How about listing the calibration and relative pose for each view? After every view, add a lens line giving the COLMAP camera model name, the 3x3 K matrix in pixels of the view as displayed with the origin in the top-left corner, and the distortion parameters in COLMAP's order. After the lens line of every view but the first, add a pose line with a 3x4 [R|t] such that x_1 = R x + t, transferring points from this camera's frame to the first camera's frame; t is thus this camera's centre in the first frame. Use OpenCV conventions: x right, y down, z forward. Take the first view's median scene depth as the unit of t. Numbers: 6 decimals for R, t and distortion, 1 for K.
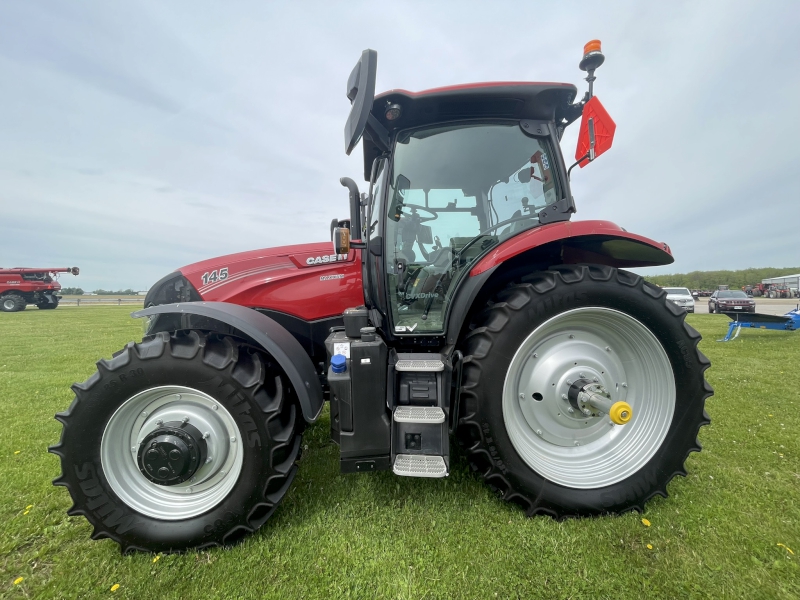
lens RADIAL K [[320.9, 0, 400.0], [0, 320.9, 300.0], [0, 0, 1]] dist [-0.003236, -0.000312]
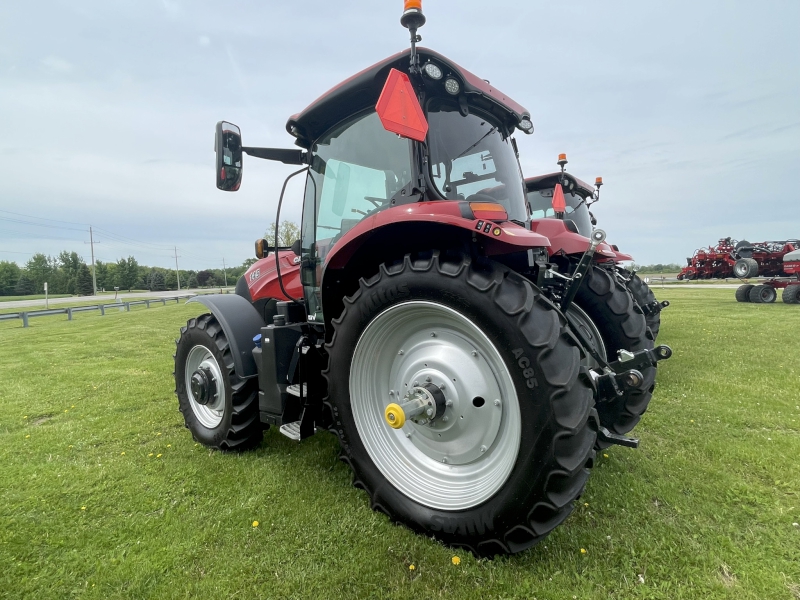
lens RADIAL K [[427.4, 0, 400.0], [0, 427.4, 300.0], [0, 0, 1]] dist [-0.000686, -0.000106]
pose [[0.722199, 0.014740, -0.691529, 1.402470], [0.017976, 0.999035, 0.040068, -0.030785], [0.691452, -0.041368, 0.721237, 0.120713]]
